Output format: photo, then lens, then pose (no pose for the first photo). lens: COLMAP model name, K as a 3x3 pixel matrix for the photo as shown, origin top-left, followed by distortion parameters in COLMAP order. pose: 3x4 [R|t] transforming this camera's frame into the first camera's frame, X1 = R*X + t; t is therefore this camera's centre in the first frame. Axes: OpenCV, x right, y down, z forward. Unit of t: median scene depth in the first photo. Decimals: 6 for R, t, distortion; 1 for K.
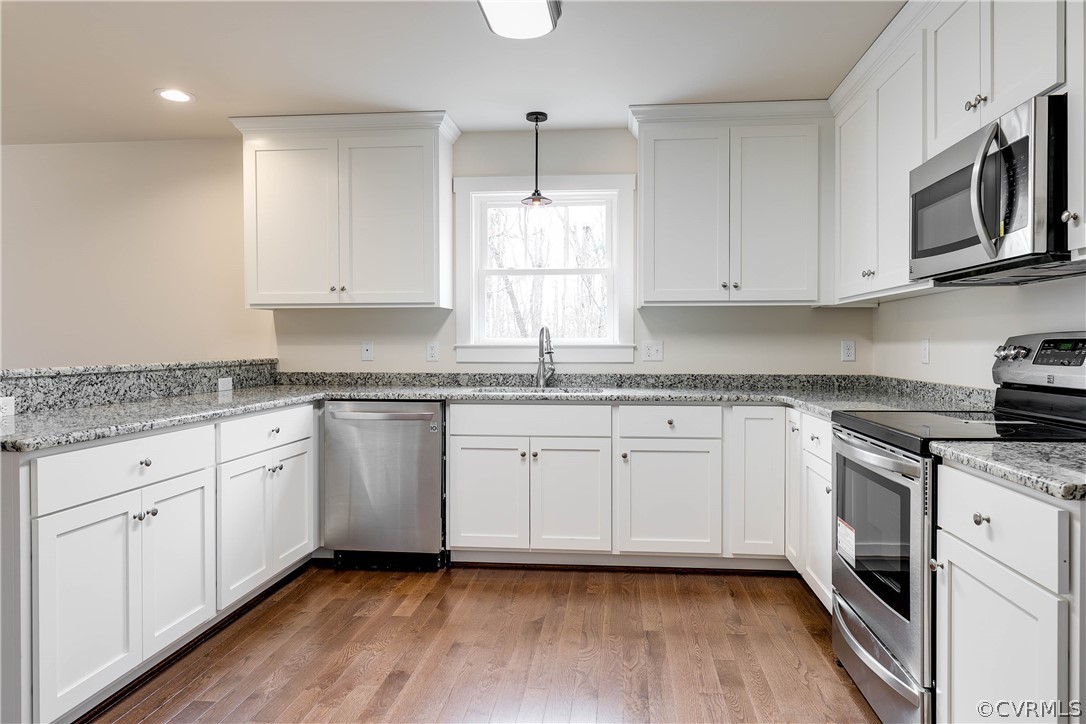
lens RADIAL K [[685.8, 0, 560.3], [0, 685.8, 351.6], [0, 0, 1]] dist [0.003479, -0.002772]
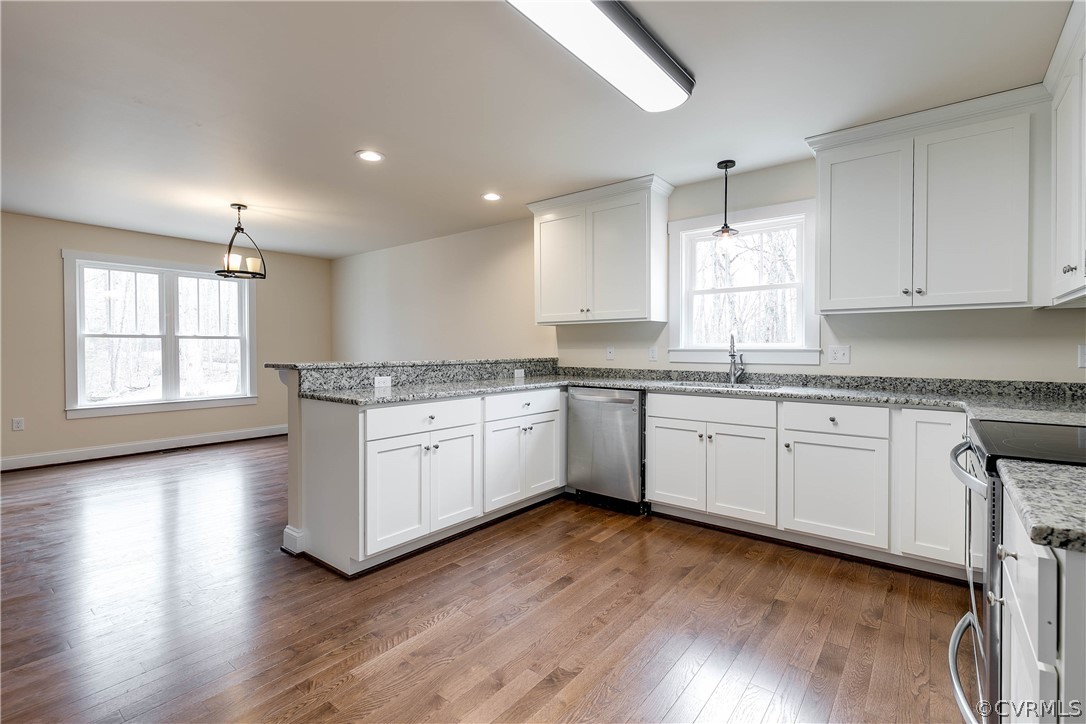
lens RADIAL K [[499.4, 0, 542.5], [0, 499.4, 353.7], [0, 0, 1]] dist [0.005690, -0.000797]
pose [[0.834945, 0.006843, -0.550291, 0.197688], [-0.006974, 0.999974, 0.001852, -0.000678], [0.550290, 0.002292, 0.834971, 0.068176]]
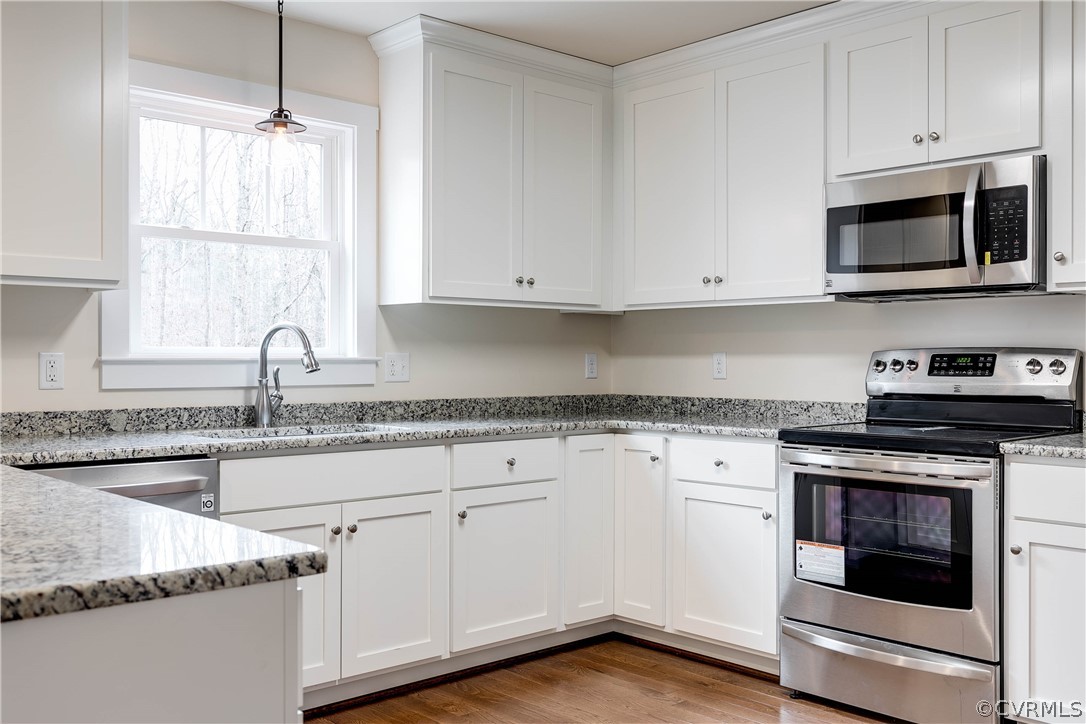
lens RADIAL K [[1070.1, 0, 543.6], [0, 1070.1, 361.9], [0, 0, 1]] dist [0.012152, 0.000000]
pose [[0.663170, -0.001057, 0.748468, -0.634766], [0.006860, 0.999966, -0.004667, -0.000420], [-0.748437, 0.008230, 0.663155, 0.190137]]
